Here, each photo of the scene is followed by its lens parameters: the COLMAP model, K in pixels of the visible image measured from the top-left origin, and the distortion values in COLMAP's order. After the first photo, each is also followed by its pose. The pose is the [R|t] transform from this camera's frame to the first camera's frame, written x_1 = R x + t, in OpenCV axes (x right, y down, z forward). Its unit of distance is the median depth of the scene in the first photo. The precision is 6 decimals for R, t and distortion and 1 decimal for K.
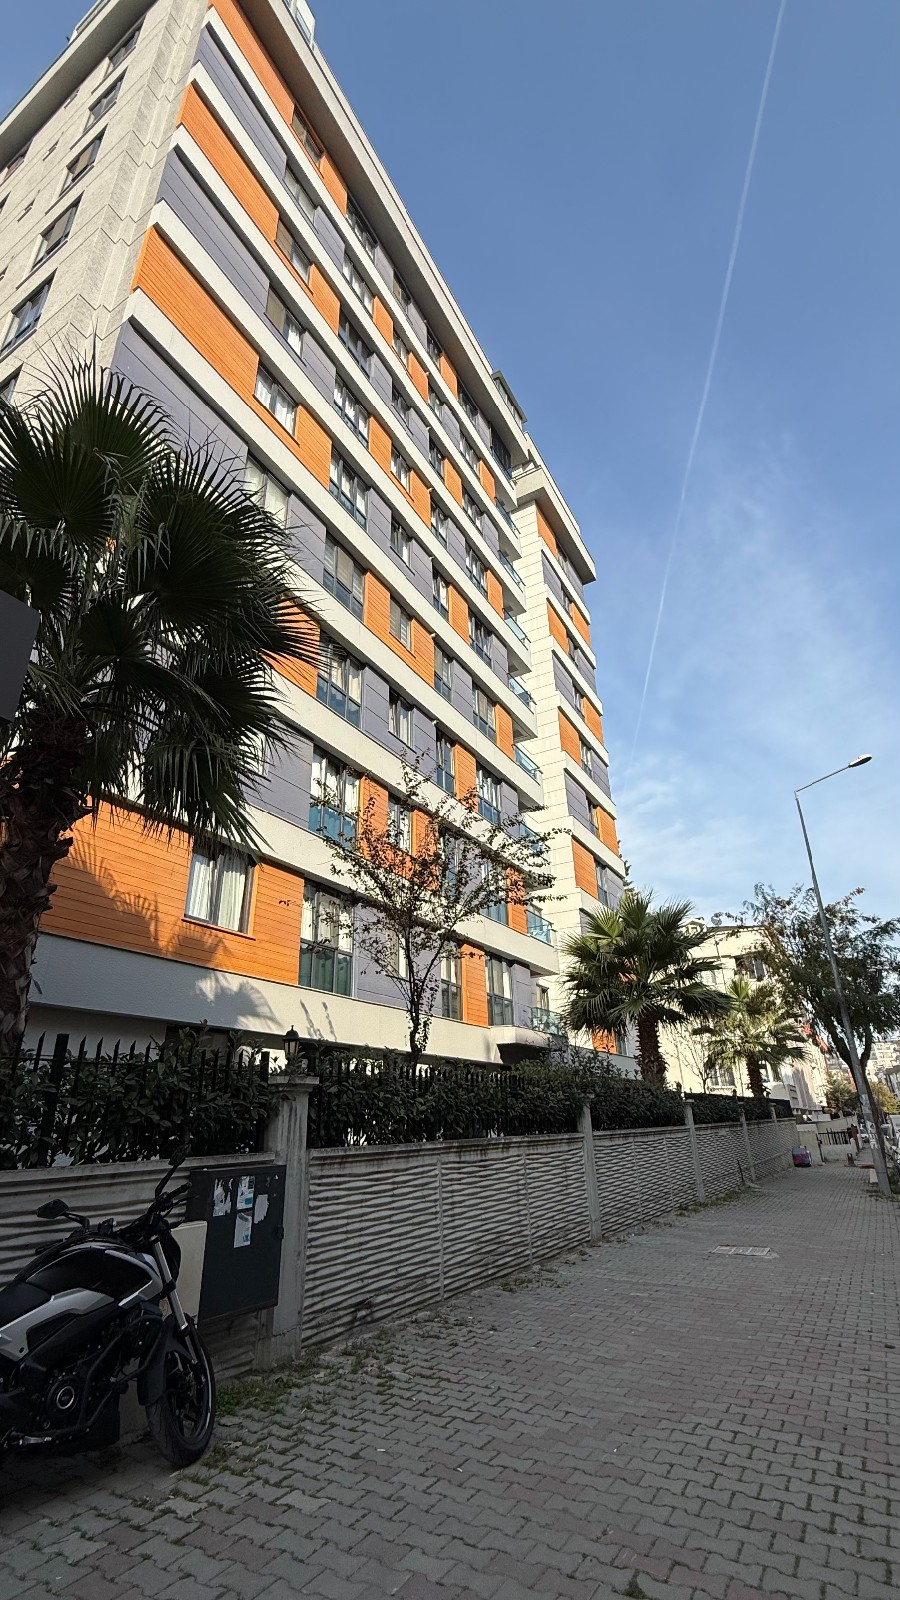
lens RADIAL K [[703.6, 0, 450.0], [0, 703.6, 800.0], [0, 0, 1]] dist [0.000393, 0.000016]
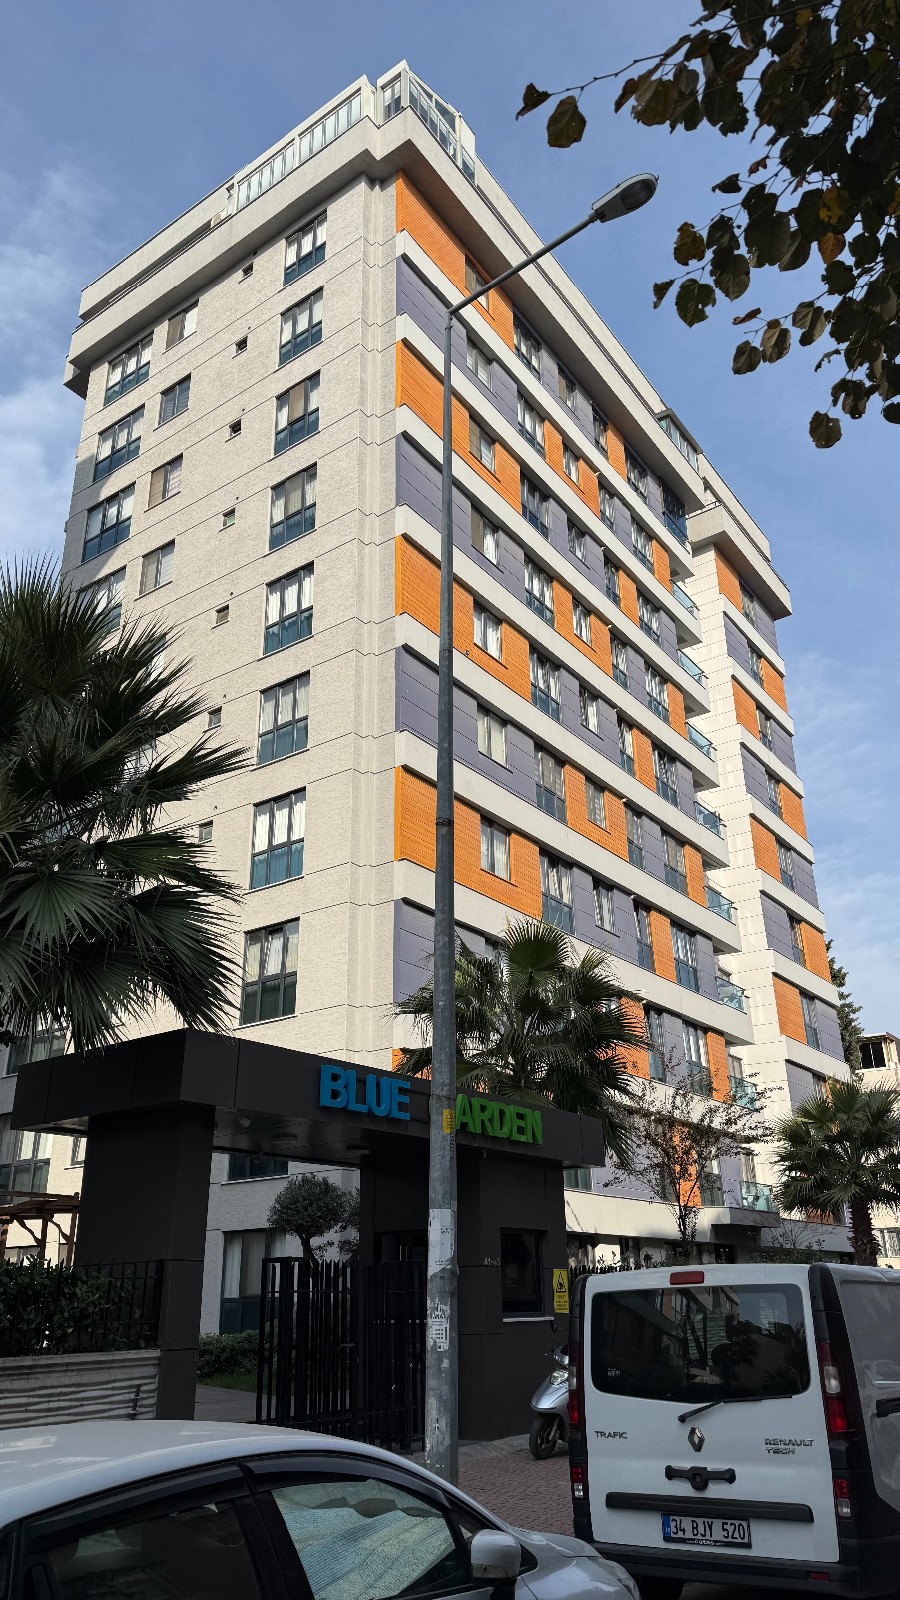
lens RADIAL K [[1137.6, 0, 430.6], [0, 1137.6, 802.2], [0, 0, 1]] dist [0.138729, -0.282135]
pose [[0.994642, -0.028791, -0.099292, -0.127915], [0.031700, 0.999109, 0.027846, -0.271490], [0.098402, -0.030844, 0.994669, -0.582598]]
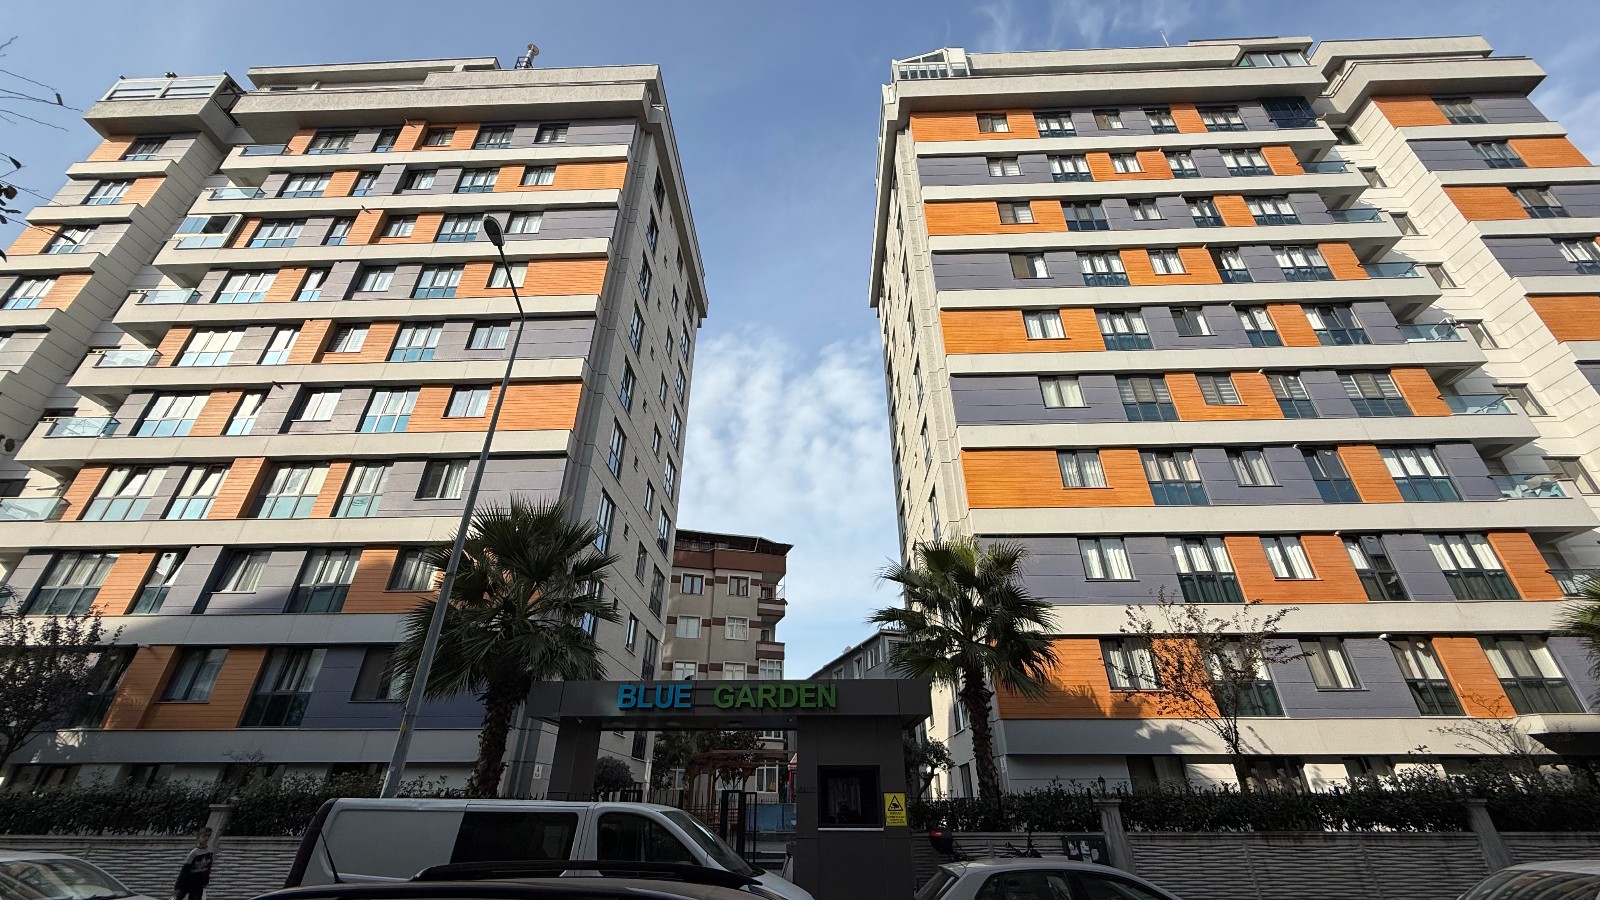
lens RADIAL K [[660.9, 0, 798.7], [0, 660.9, 425.7], [0, 0, 1]] dist [0.000033, 0.000126]
pose [[0.464132, -0.430571, -0.774074, 0.404491], [0.359876, 0.890189, -0.279379, -0.118329], [0.809365, -0.148901, 0.568117, -0.227342]]
